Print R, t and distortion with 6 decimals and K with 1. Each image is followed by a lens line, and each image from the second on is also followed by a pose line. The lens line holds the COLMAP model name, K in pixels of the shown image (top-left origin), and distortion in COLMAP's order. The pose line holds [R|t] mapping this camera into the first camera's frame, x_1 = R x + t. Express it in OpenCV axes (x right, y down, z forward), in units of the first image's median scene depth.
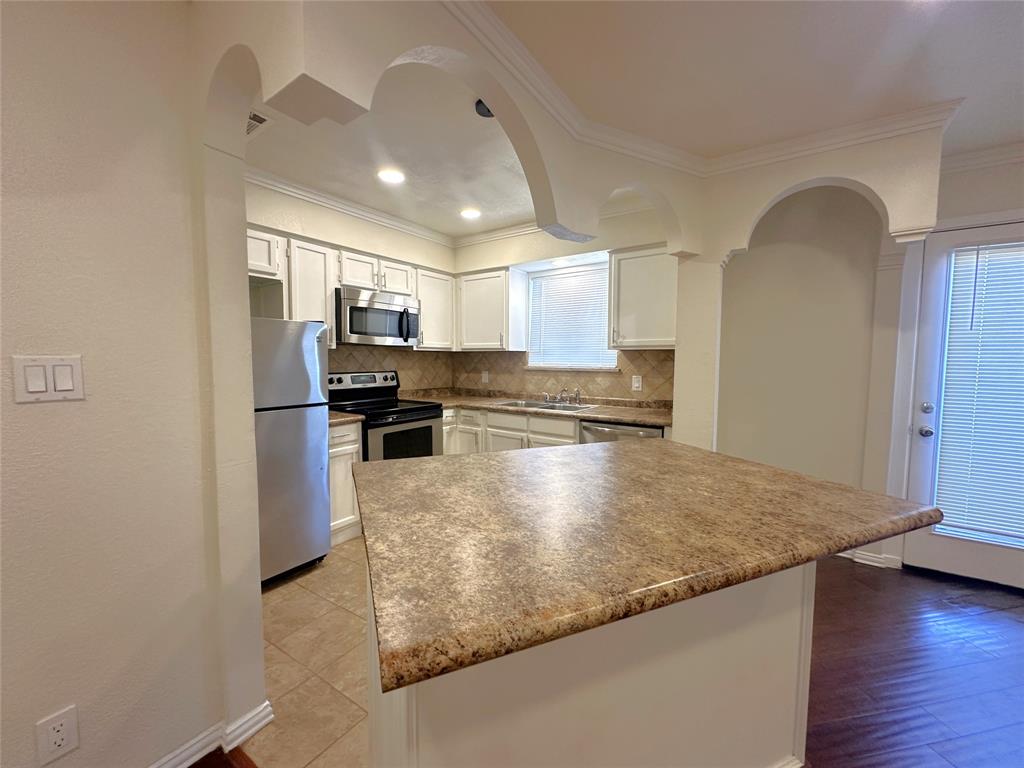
lens RADIAL K [[411.6, 0, 512.2], [0, 411.6, 382.9], [0, 0, 1]] dist [-0.000484, 0.000636]
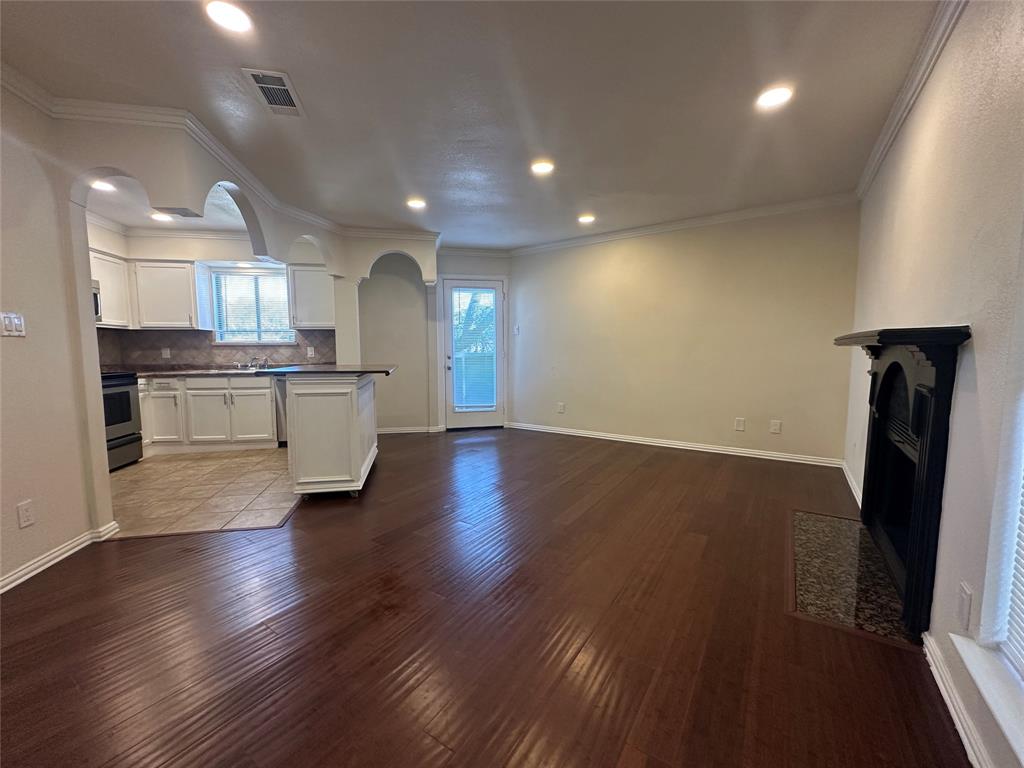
lens RADIAL K [[411.6, 0, 513.1], [0, 411.6, 384.6], [0, 0, 1]] dist [-0.000484, 0.000636]
pose [[0.701297, -0.069688, 0.709454, -0.251372], [0.054344, 0.997541, 0.044266, 0.089993], [-0.710794, 0.007511, 0.703360, -0.578973]]
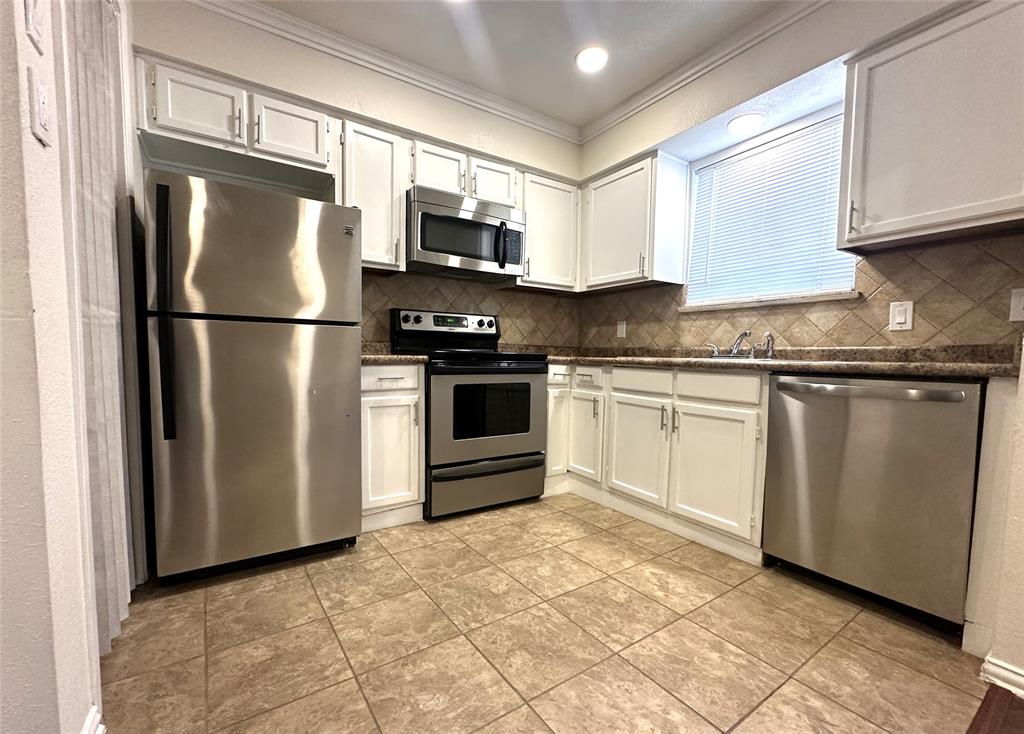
lens RADIAL K [[439.2, 0, 510.0], [0, 439.2, 383.2], [0, 0, 1]] dist [0.003619, 0.000135]
pose [[0.923757, 0.034603, -0.381413, 0.058316], [-0.034798, 0.999374, 0.006388, 0.097060], [0.381395, 0.007372, 0.924383, 0.282352]]
